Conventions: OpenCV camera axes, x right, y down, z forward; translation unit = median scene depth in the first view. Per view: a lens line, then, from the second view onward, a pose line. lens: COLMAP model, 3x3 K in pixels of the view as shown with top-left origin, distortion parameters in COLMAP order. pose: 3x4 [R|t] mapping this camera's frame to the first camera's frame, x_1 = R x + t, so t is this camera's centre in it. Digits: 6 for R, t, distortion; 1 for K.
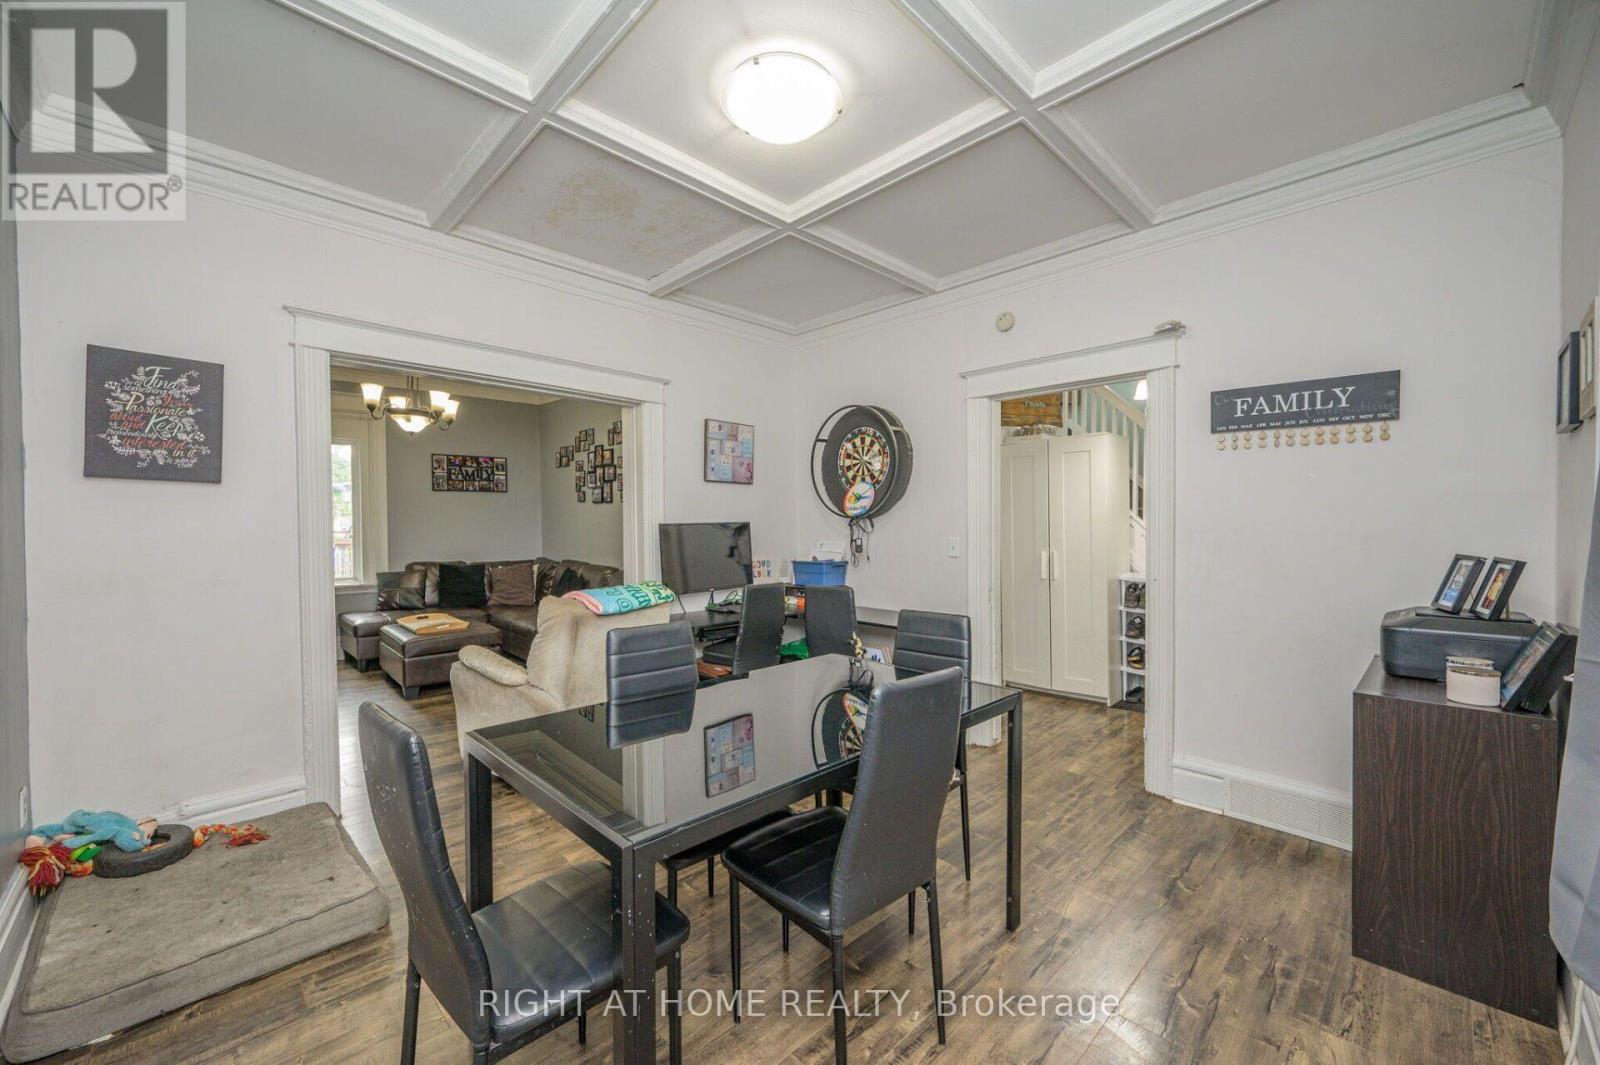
lens RADIAL K [[623.7, 0, 803.5], [0, 623.7, 528.4], [0, 0, 1]] dist [0.002498, 0.000493]
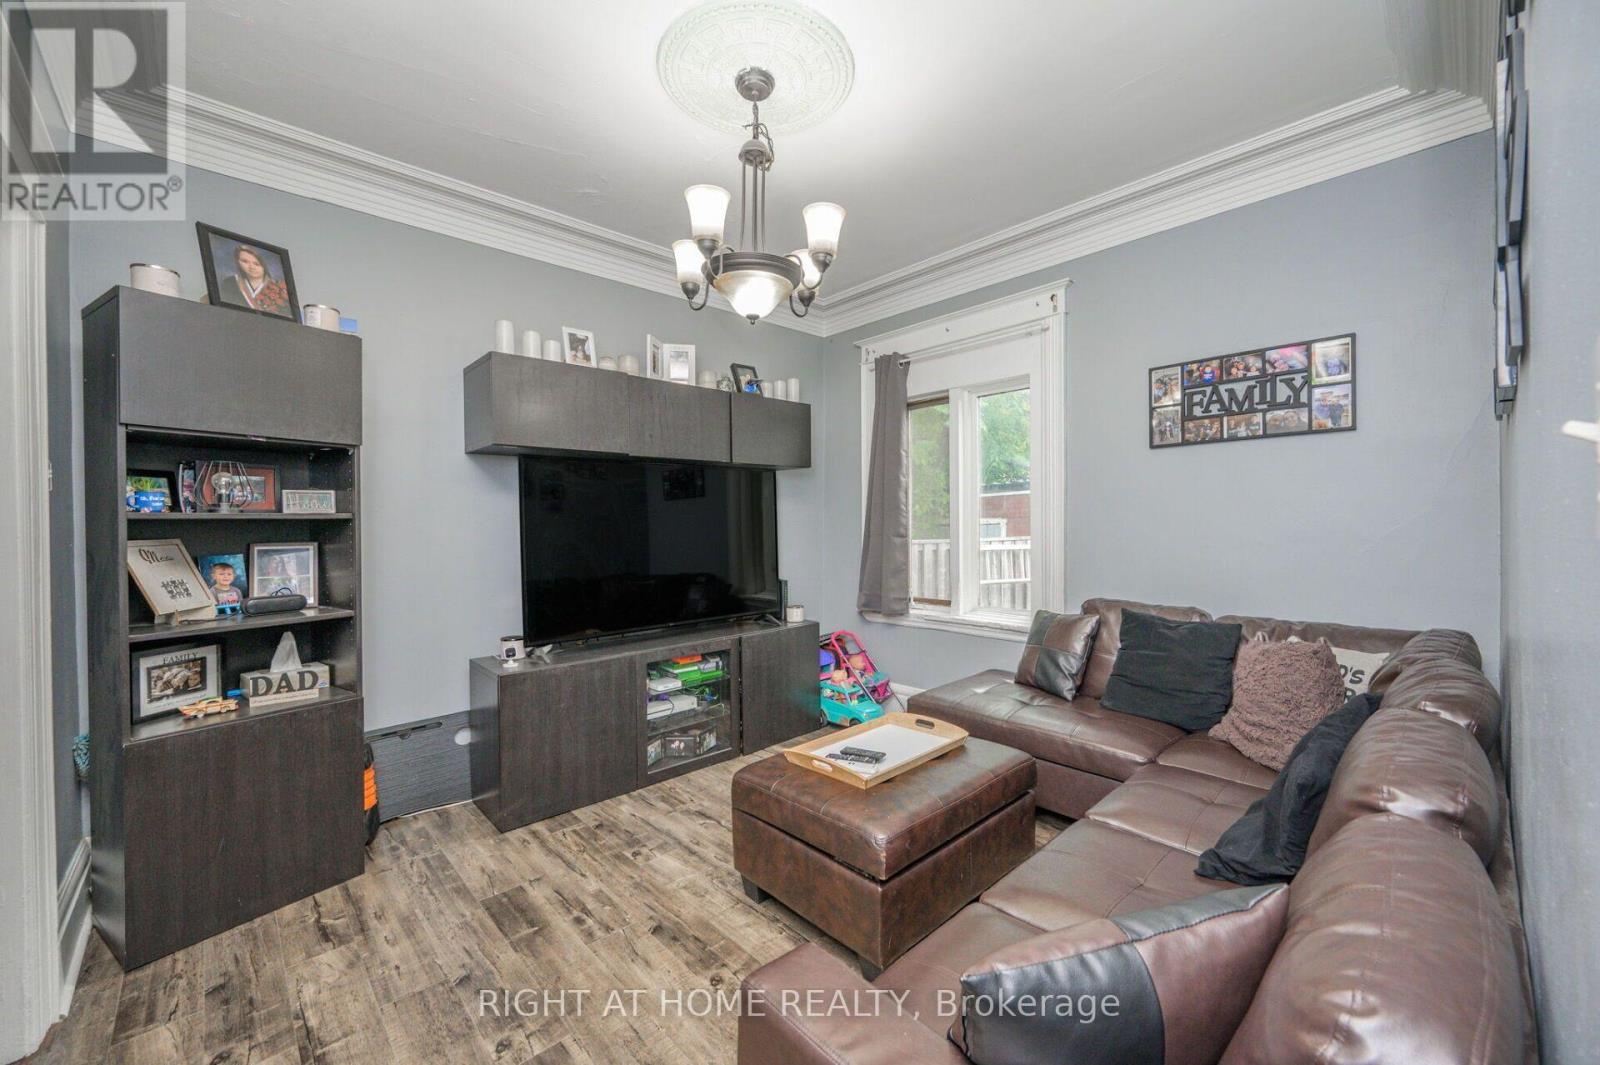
lens RADIAL K [[623.7, 0, 803.5], [0, 623.7, 529.2], [0, 0, 1]] dist [0.002498, 0.000493]
pose [[-0.015506, 0.003513, -0.999874, -0.126644], [-0.009281, 0.999950, 0.003658, -0.000638], [0.999837, 0.009337, -0.015472, 0.731206]]
